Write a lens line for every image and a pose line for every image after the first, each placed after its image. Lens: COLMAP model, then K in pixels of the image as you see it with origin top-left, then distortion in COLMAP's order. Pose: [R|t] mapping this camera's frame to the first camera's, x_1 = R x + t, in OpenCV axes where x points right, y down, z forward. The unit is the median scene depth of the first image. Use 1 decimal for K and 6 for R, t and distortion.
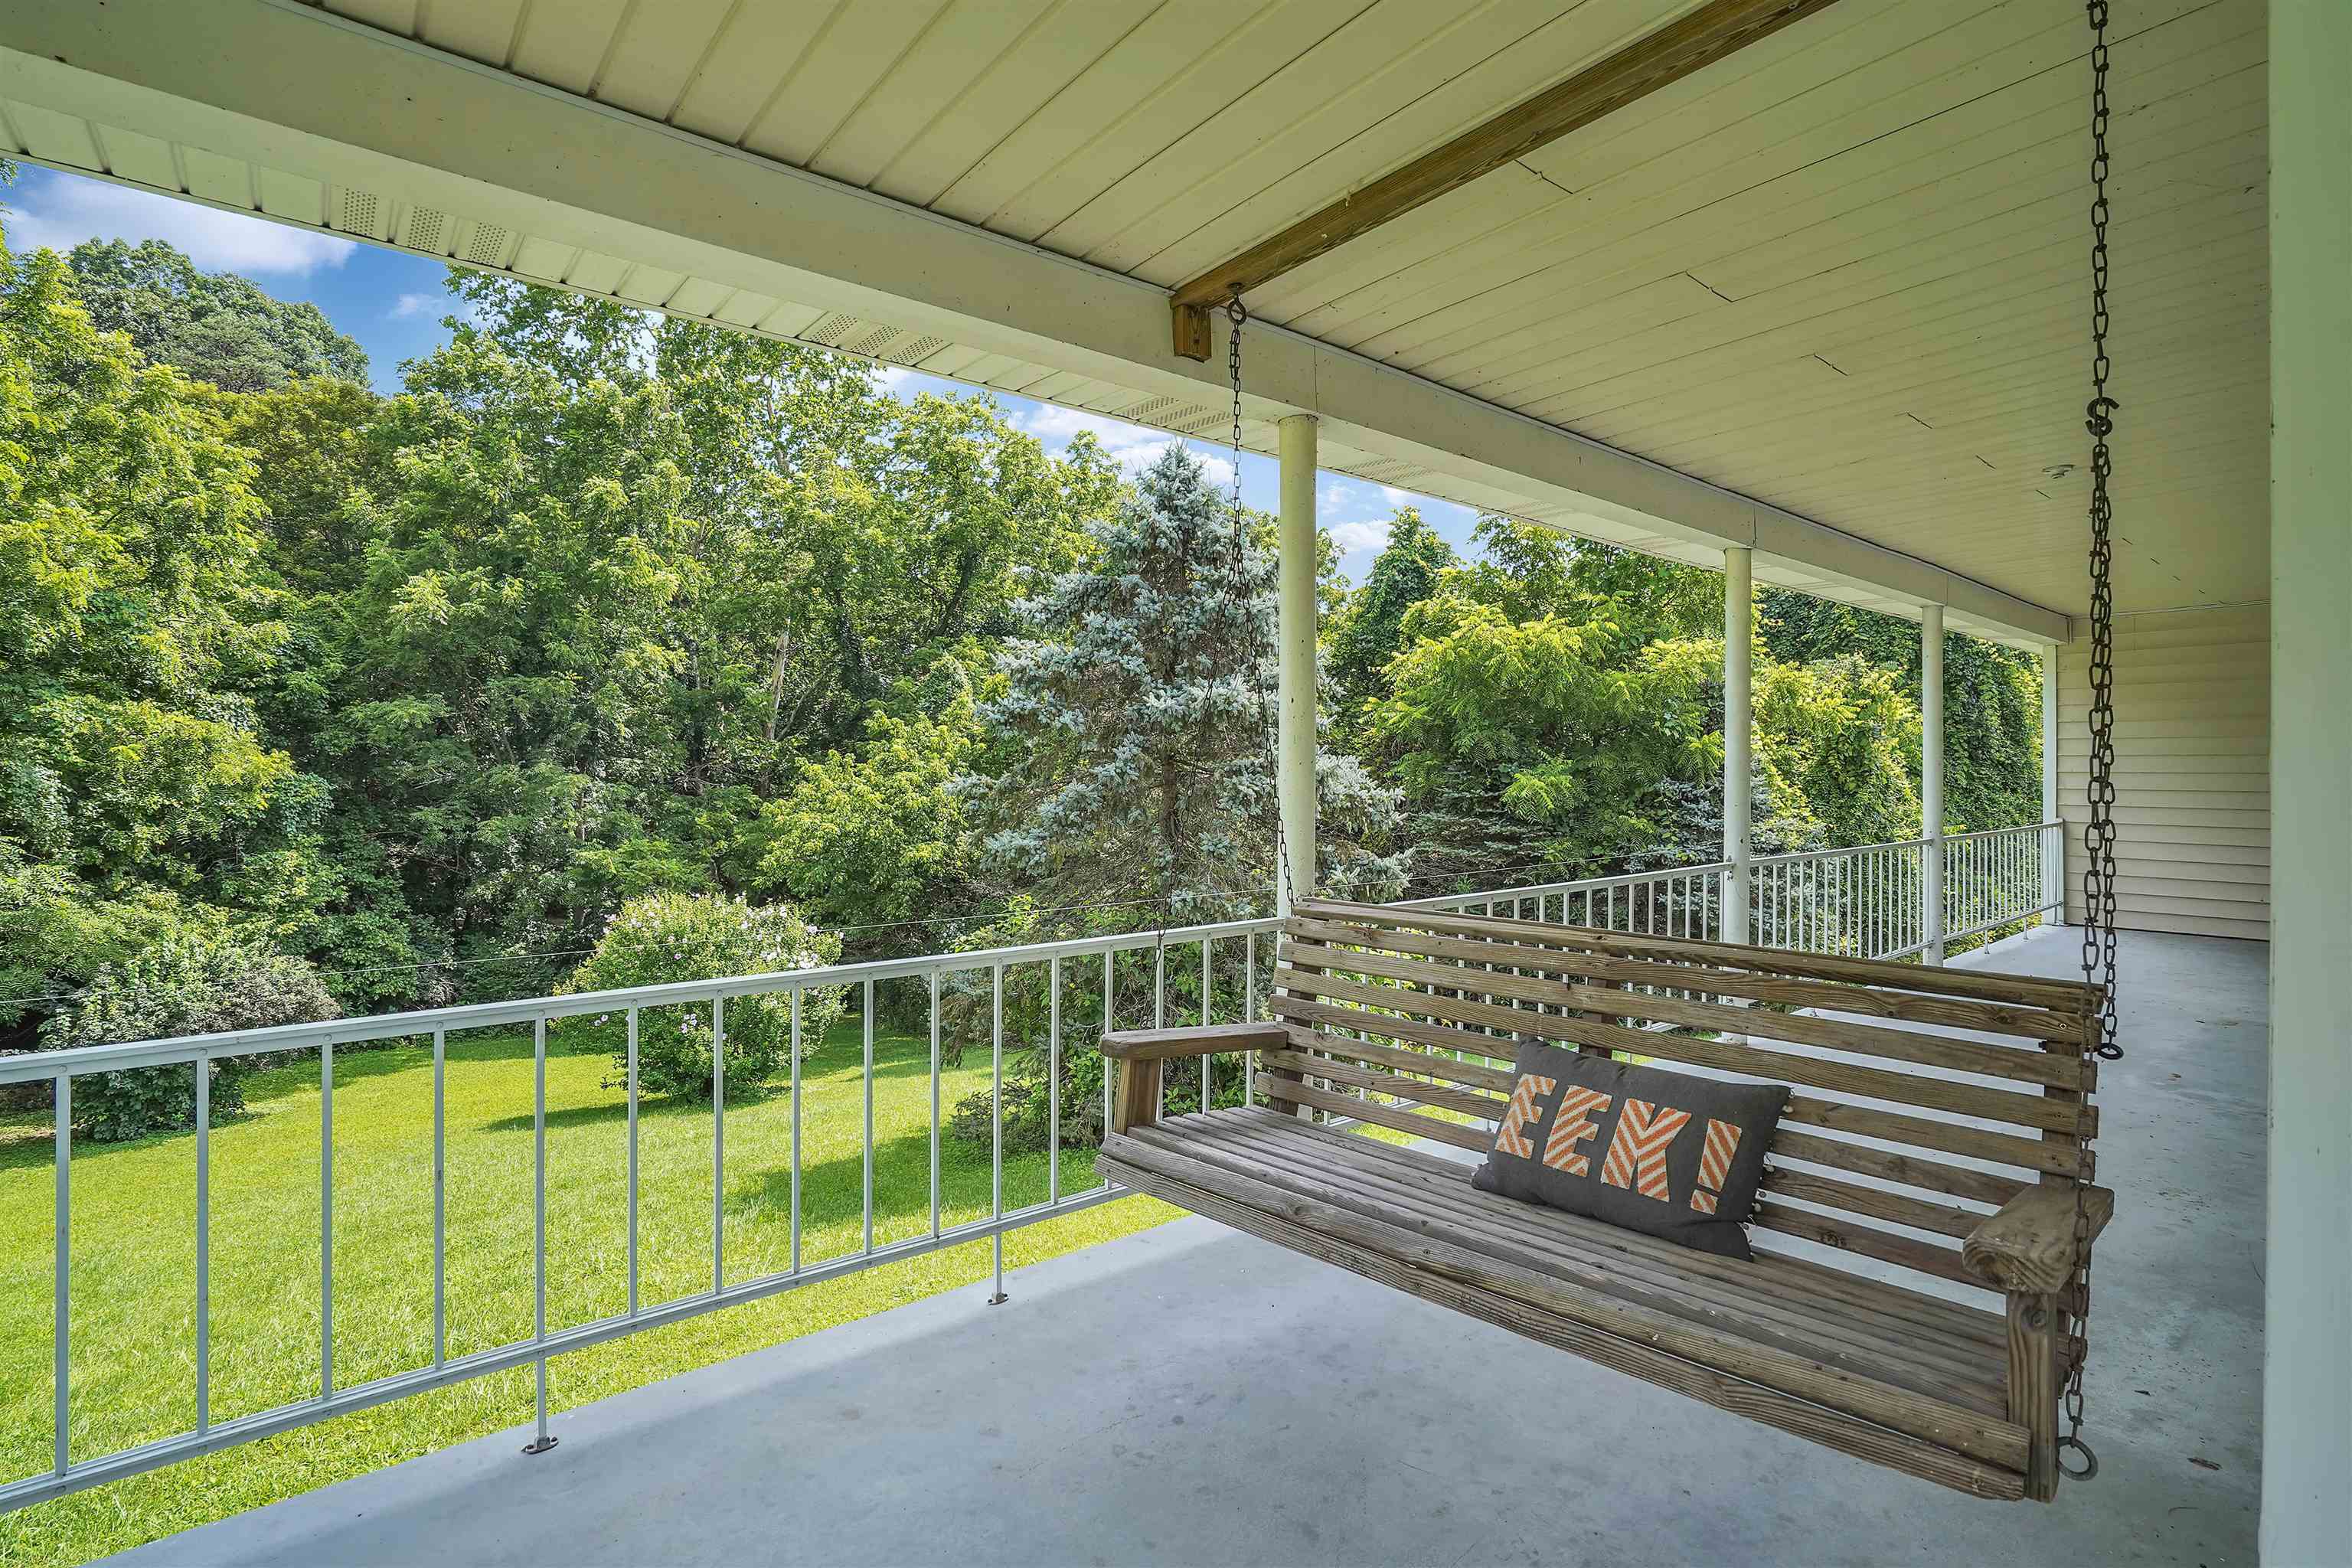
lens RADIAL K [[1119.2, 0, 1191.0], [0, 1119.2, 760.4], [0, 0, 1]] dist [0.003936, 0.000101]
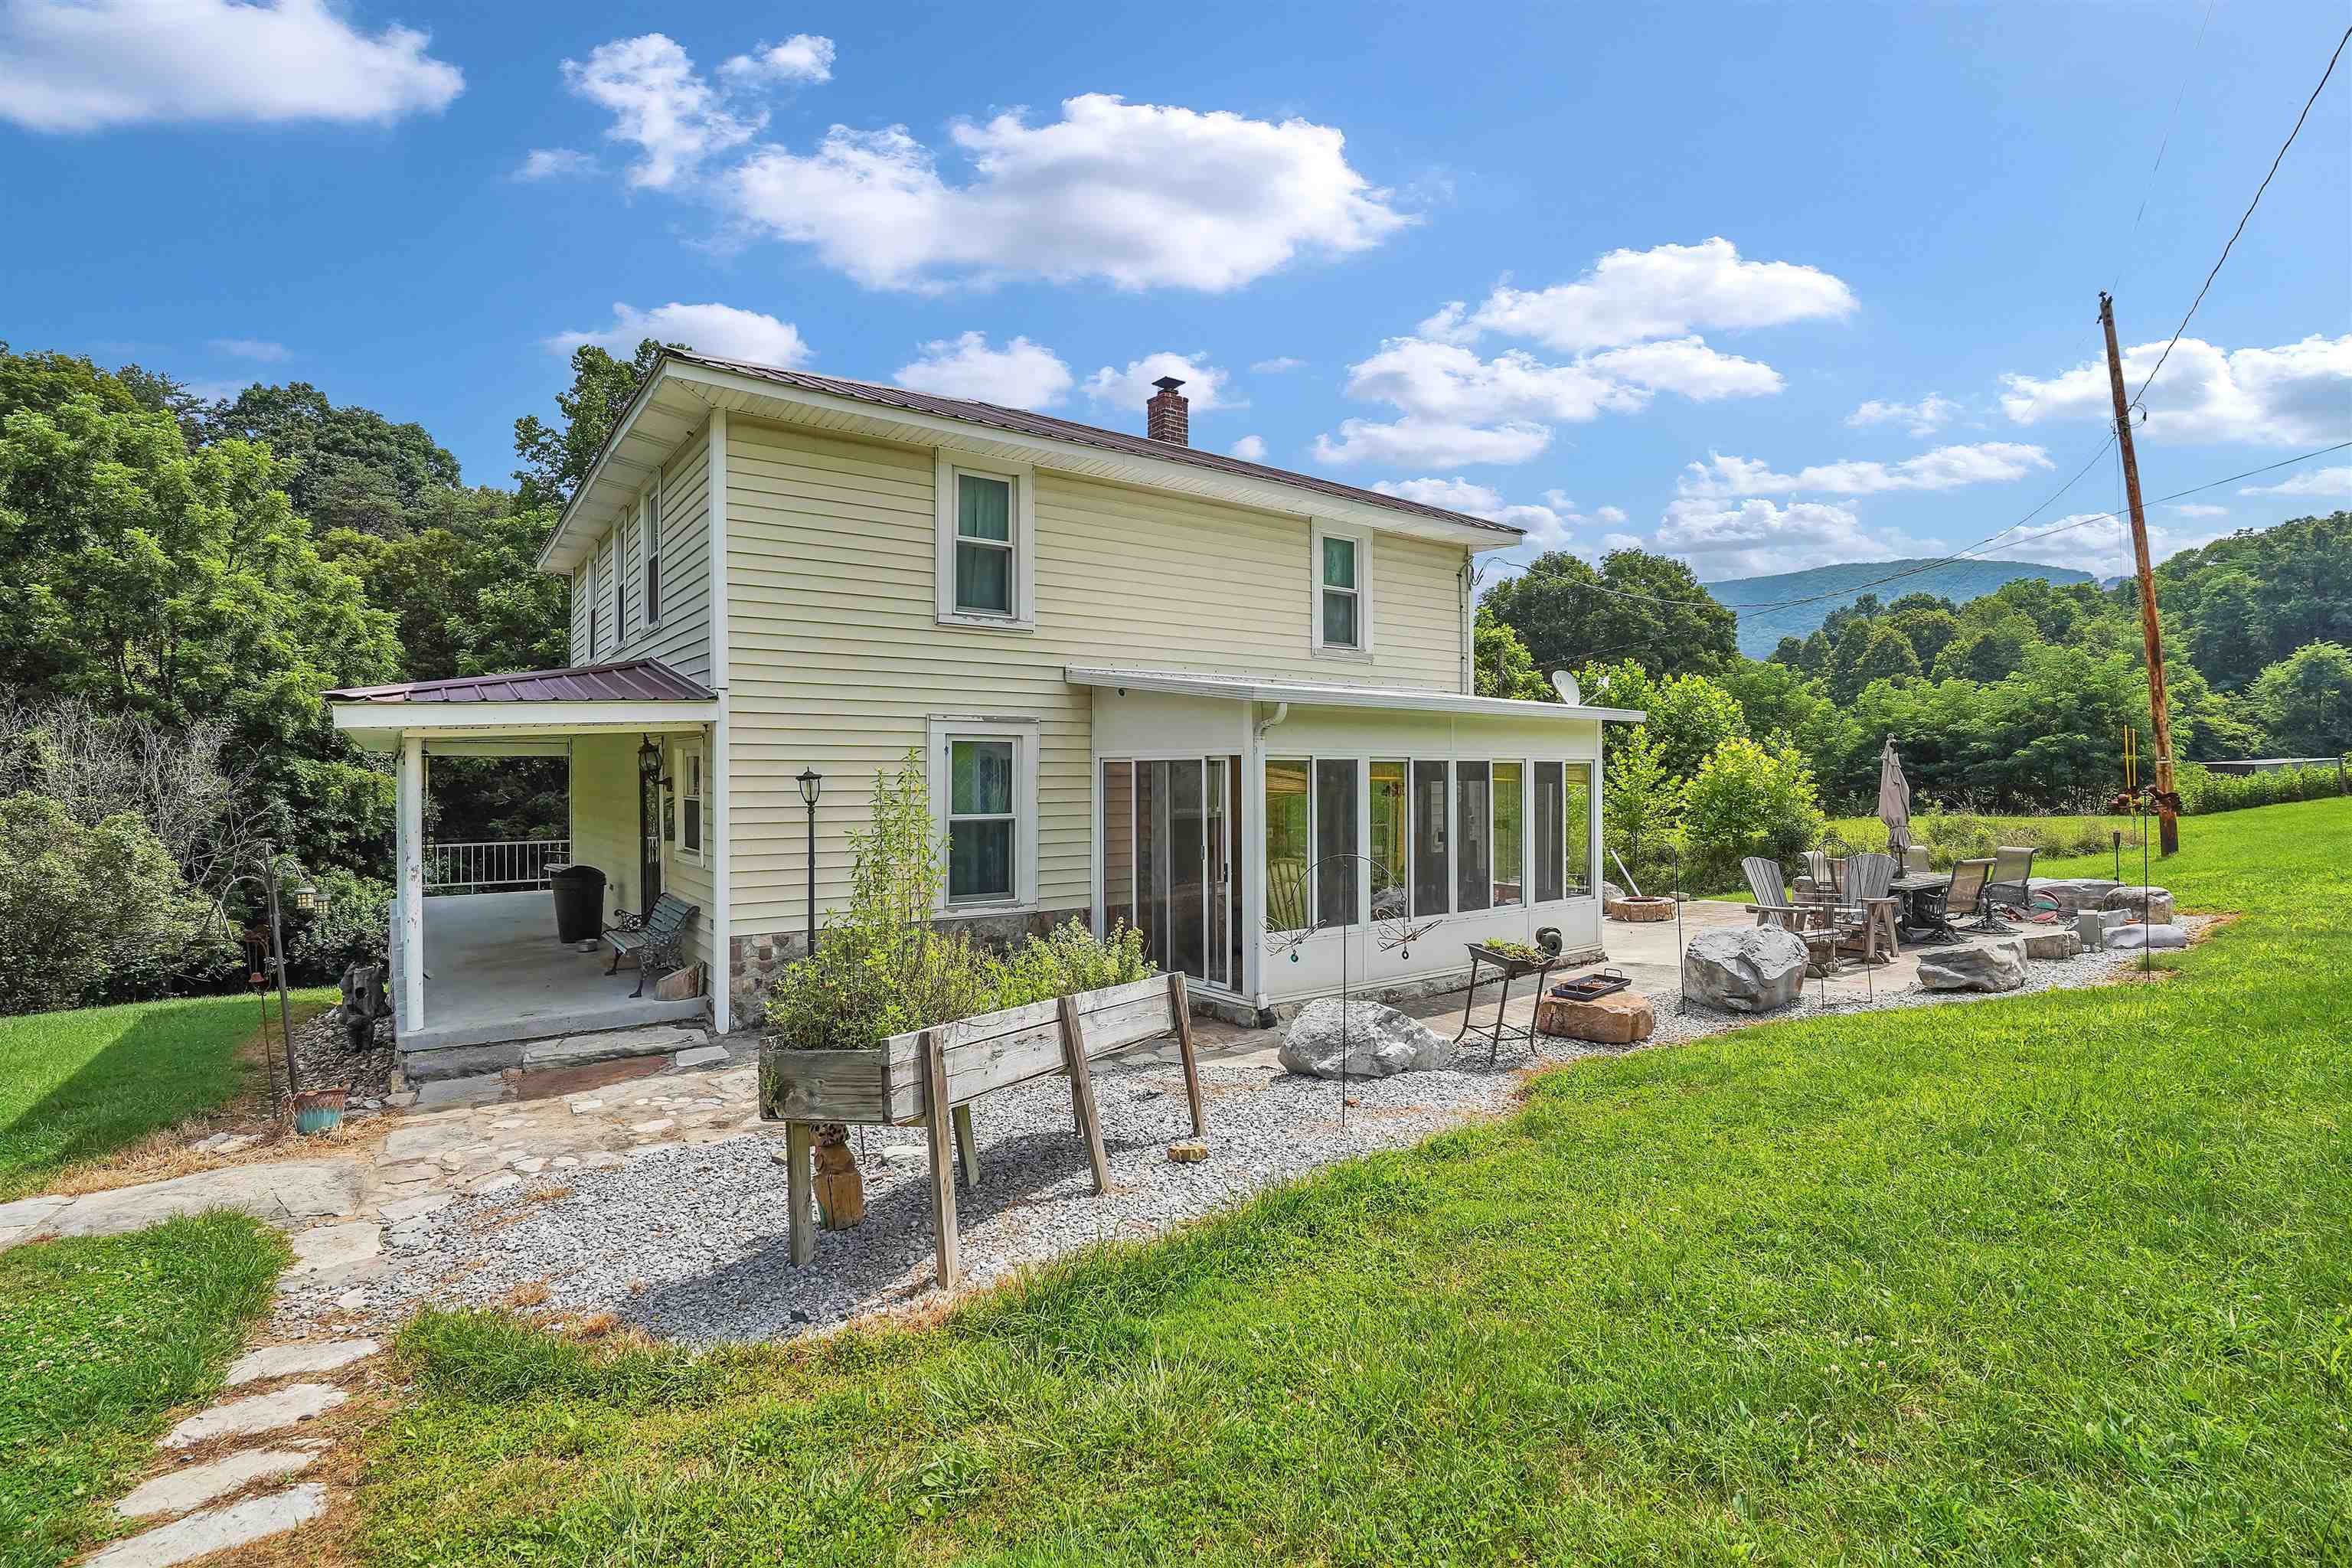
lens RADIAL K [[1084.1, 0, 1175.7], [0, 1084.1, 778.7], [0, 0, 1]] dist [-0.002582, 0.000027]
pose [[0.998710, -0.007131, -0.050275, 0.418206], [0.007481, 0.999949, 0.006775, -0.023259], [0.050224, -0.007142, 0.998712, -0.567510]]
